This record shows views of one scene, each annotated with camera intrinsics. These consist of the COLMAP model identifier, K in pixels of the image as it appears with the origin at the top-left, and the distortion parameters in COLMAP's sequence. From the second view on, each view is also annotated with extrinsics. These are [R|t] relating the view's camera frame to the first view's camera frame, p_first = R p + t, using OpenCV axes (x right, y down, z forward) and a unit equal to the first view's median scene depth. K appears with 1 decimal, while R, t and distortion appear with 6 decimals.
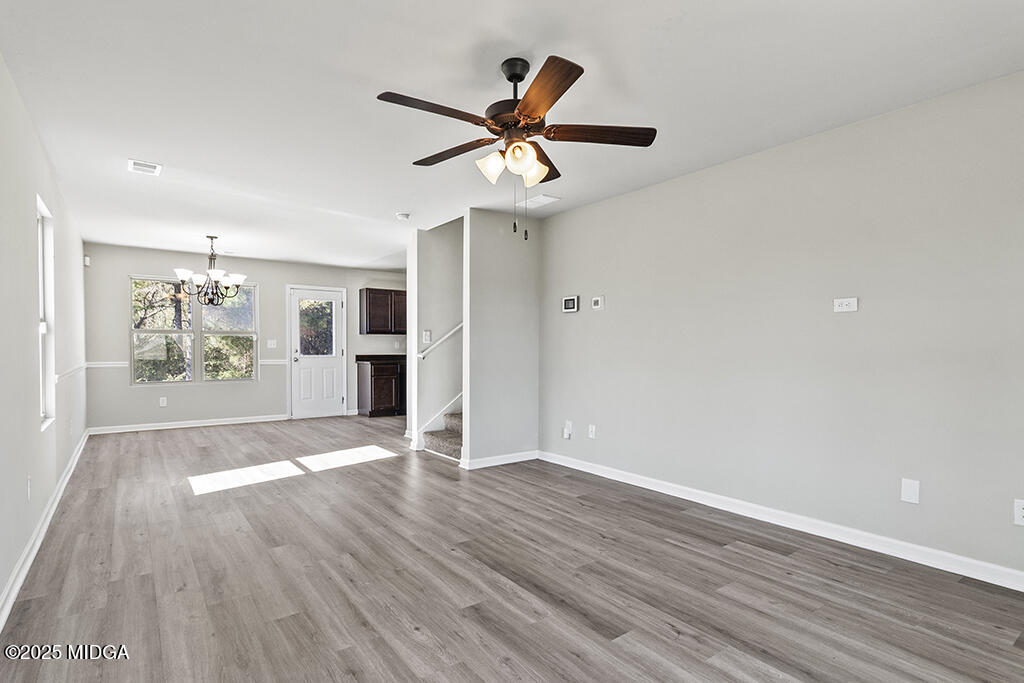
lens RADIAL K [[510.8, 0, 514.6], [0, 510.8, 343.9], [0, 0, 1]] dist [-0.018910, -0.000140]
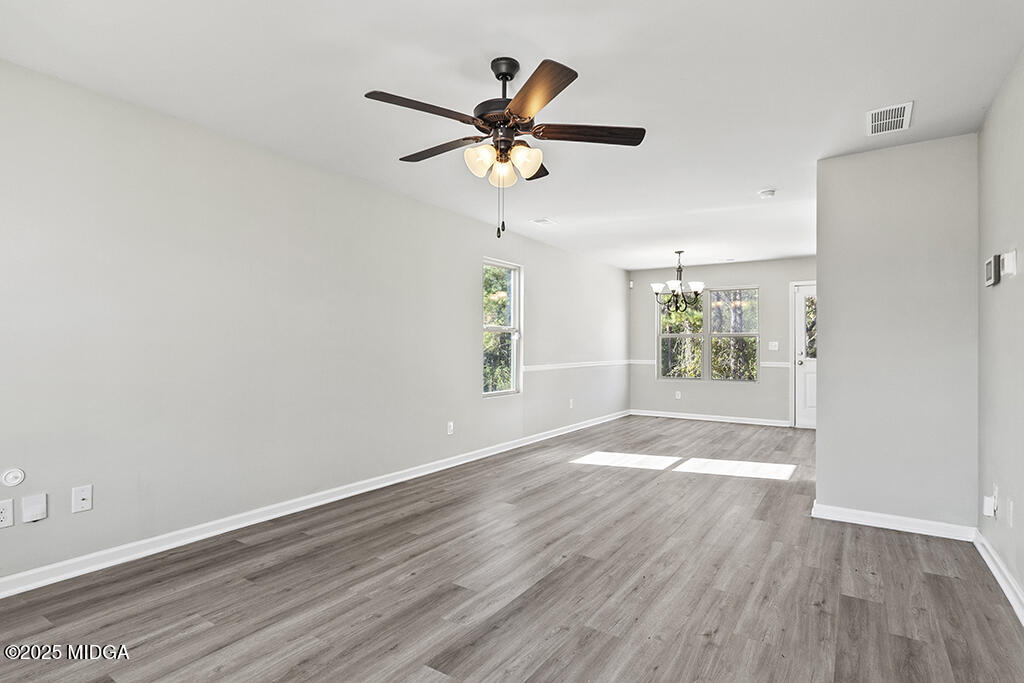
lens RADIAL K [[514.5, 0, 512.0], [0, 514.5, 341.5], [0, 0, 1]] dist [0.000958, 0.000053]
pose [[0.339663, -0.012110, -0.940469, 0.526829], [0.007518, 0.999920, -0.010160, -0.002677], [0.940517, -0.003620, 0.339727, 0.378721]]
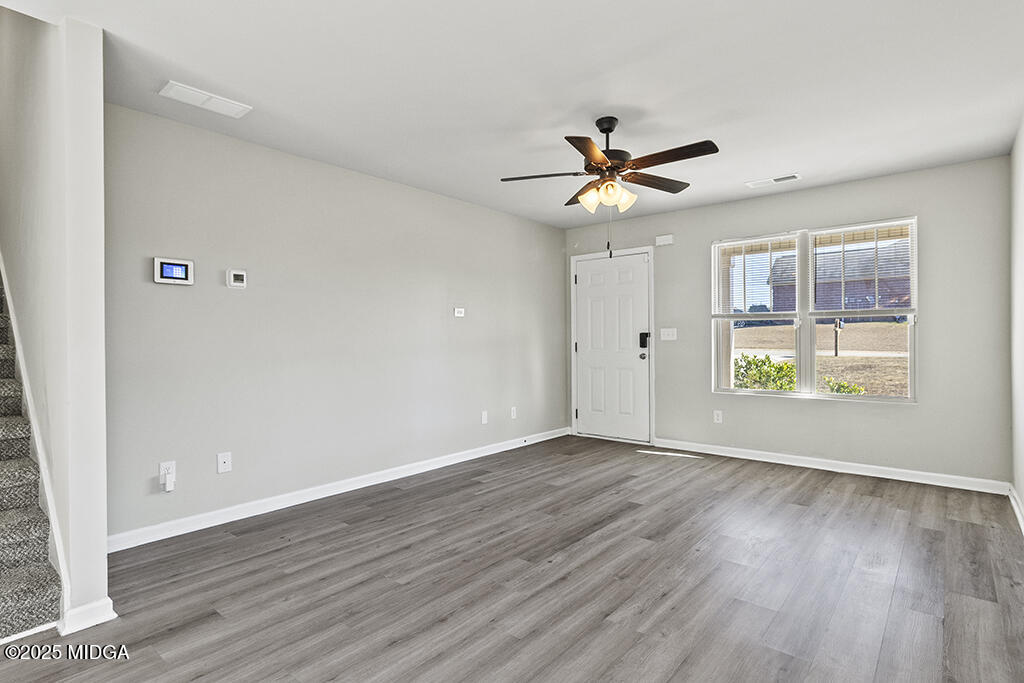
lens RADIAL K [[510.8, 0, 514.6], [0, 510.8, 343.9], [0, 0, 1]] dist [-0.018910, -0.000140]
pose [[-0.226721, -0.018847, 0.973777, -0.671433], [-0.008001, 0.999815, 0.017488, -0.005614], [-0.973927, -0.003827, -0.226830, 0.852535]]
